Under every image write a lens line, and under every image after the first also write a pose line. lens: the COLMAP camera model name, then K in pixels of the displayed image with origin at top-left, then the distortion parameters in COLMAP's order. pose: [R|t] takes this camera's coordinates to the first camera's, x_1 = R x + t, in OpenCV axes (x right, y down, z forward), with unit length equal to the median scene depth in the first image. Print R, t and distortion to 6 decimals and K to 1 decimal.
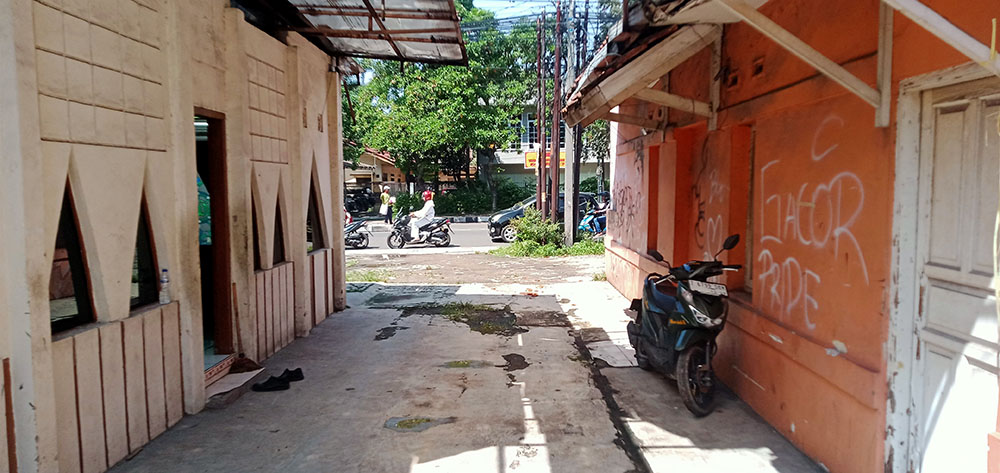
lens RADIAL K [[677.9, 0, 500.0], [0, 677.9, 236.5], [0, 0, 1]] dist [0.003664, 0.000318]
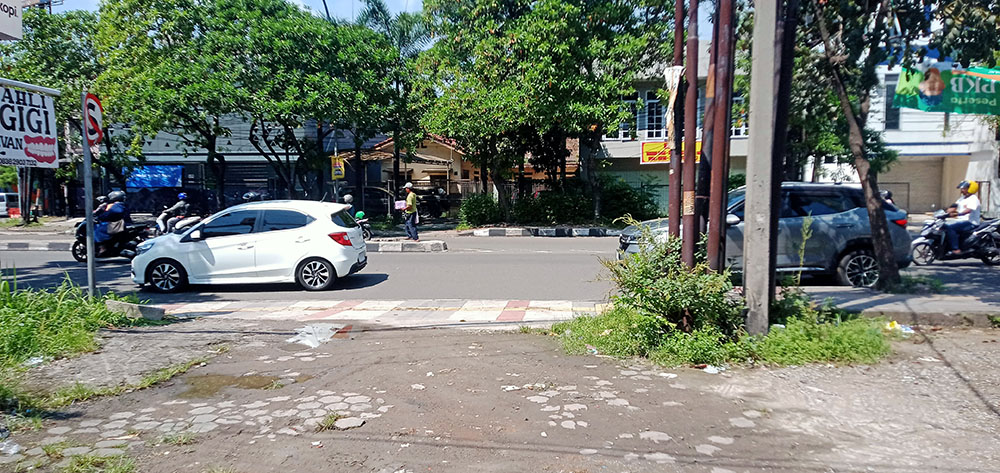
lens RADIAL K [[677.9, 0, 500.0], [0, 677.9, 236.5], [0, 0, 1]] dist [0.003664, 0.000318]
pose [[0.985970, 0.023759, -0.165225, 0.010829], [-0.024637, 0.999691, -0.003266, -0.017294], [0.165097, 0.007291, 0.986250, 0.296399]]
